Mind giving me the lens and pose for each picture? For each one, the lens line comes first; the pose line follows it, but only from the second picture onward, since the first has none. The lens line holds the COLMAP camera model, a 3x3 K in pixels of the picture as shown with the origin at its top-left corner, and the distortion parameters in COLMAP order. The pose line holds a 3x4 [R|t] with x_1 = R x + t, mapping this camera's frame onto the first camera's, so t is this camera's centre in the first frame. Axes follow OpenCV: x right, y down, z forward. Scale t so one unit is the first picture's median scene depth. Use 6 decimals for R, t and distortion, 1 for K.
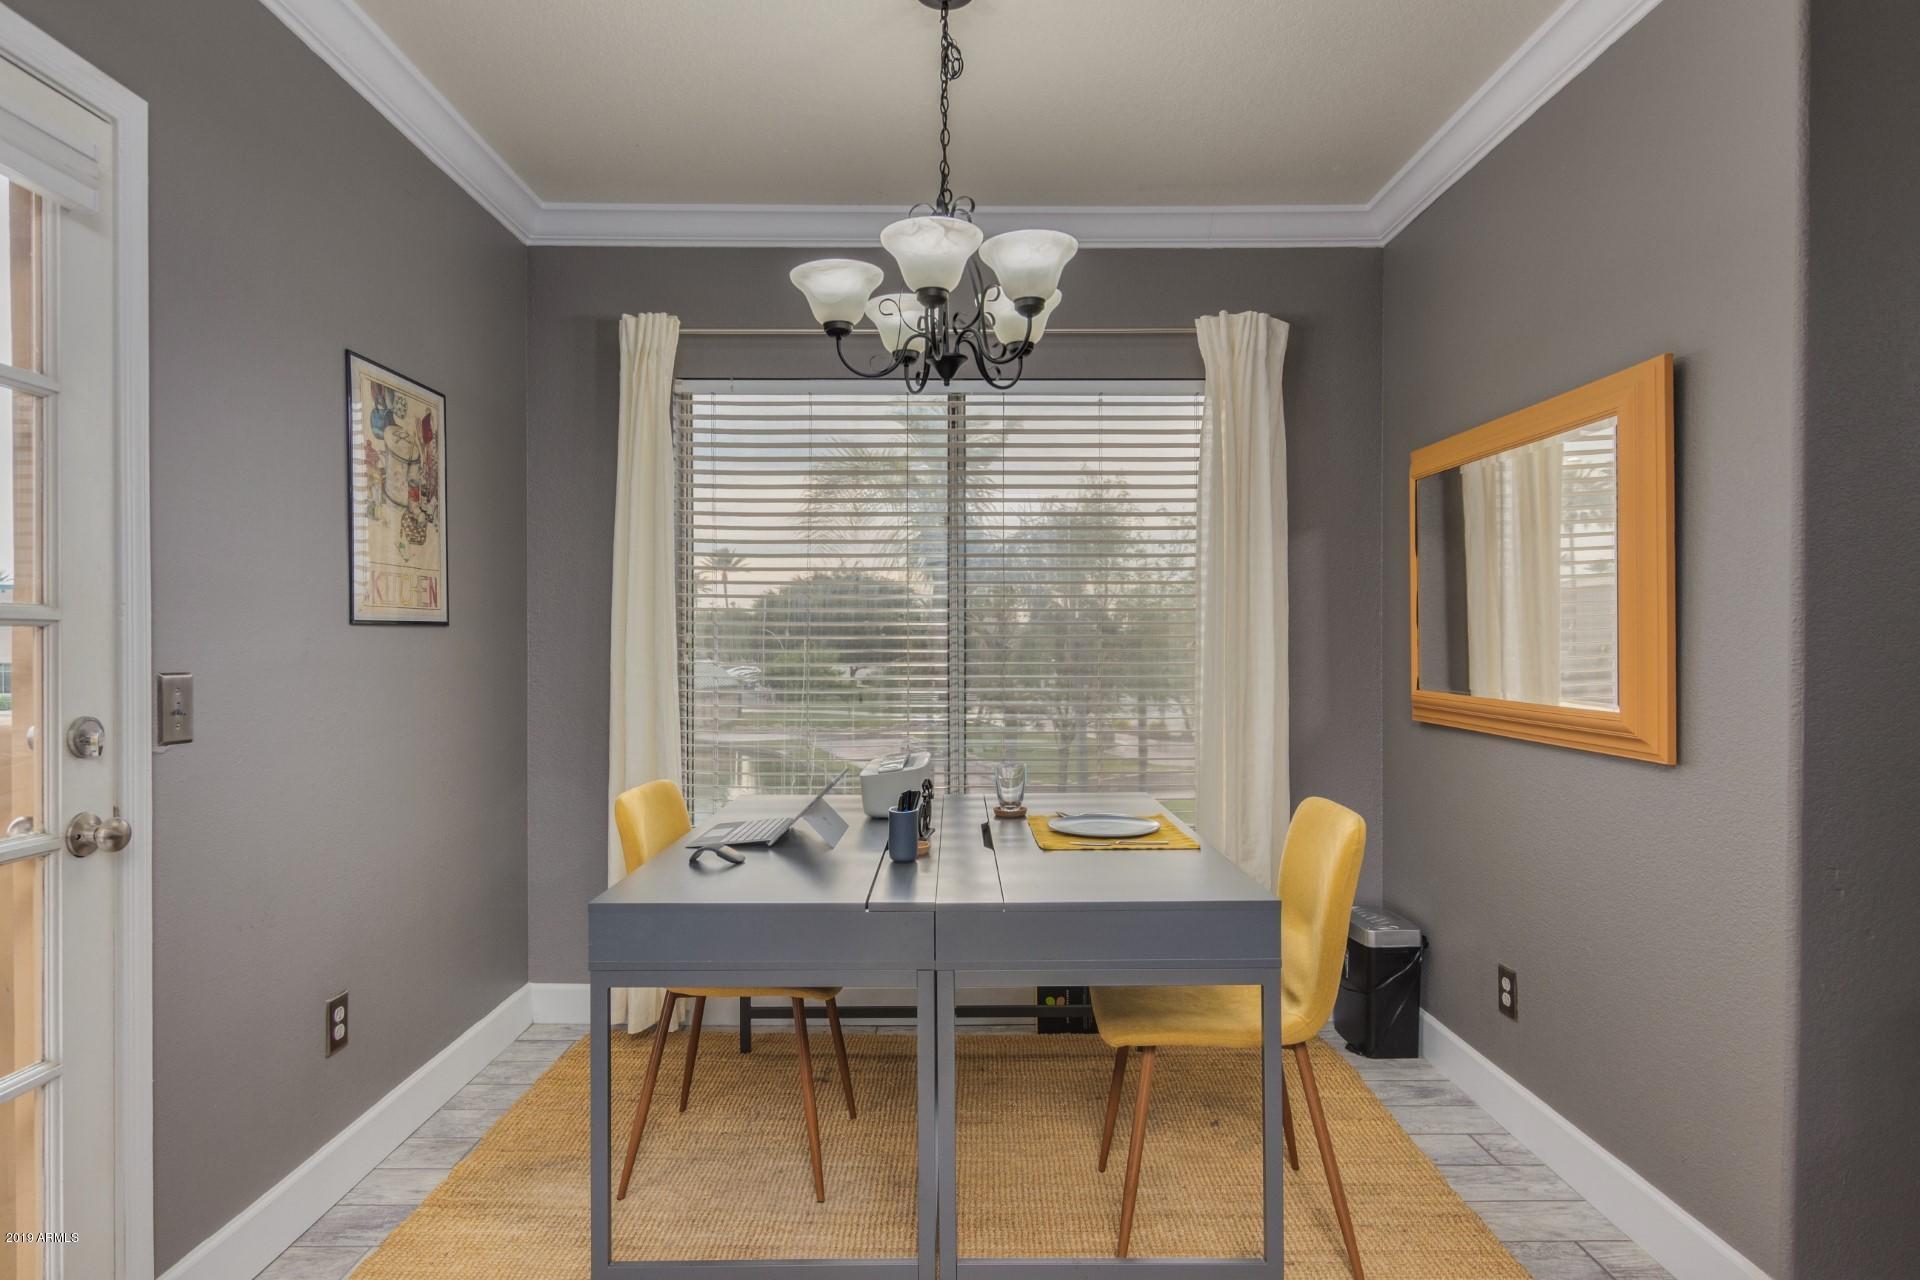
lens RADIAL K [[1095.5, 0, 960.5], [0, 1095.5, 638.2], [0, 0, 1]] dist [0.000931, 0.001318]
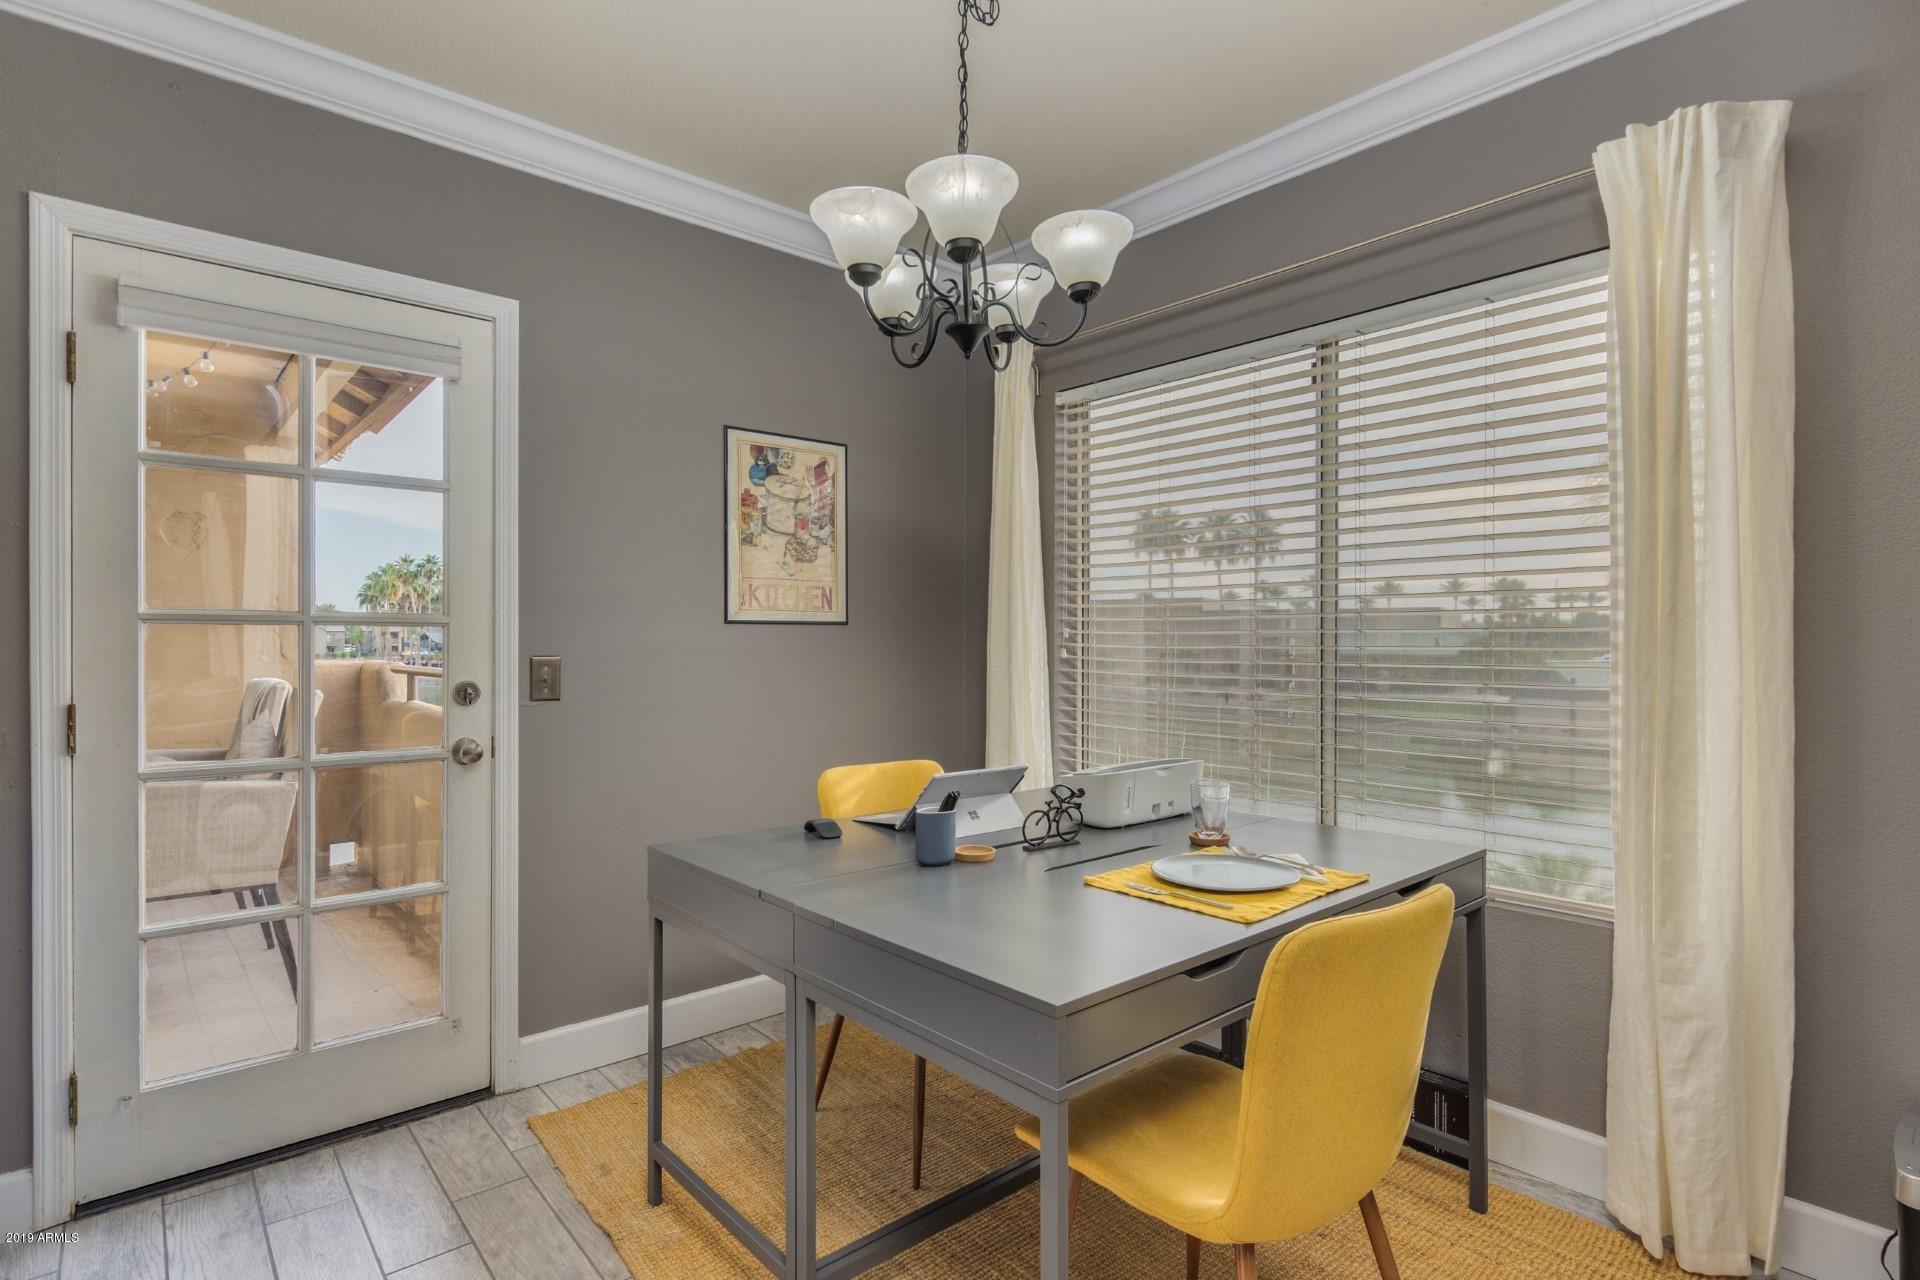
lens RADIAL K [[980.8, 0, 959.5], [0, 980.8, 634.1], [0, 0, 1]] dist [-0.002844, 0.000220]
pose [[0.636866, -0.002853, -0.770969, 0.560977], [0.001657, 0.999996, -0.002331, 0.003602], [0.770973, 0.000207, 0.636868, 0.420964]]
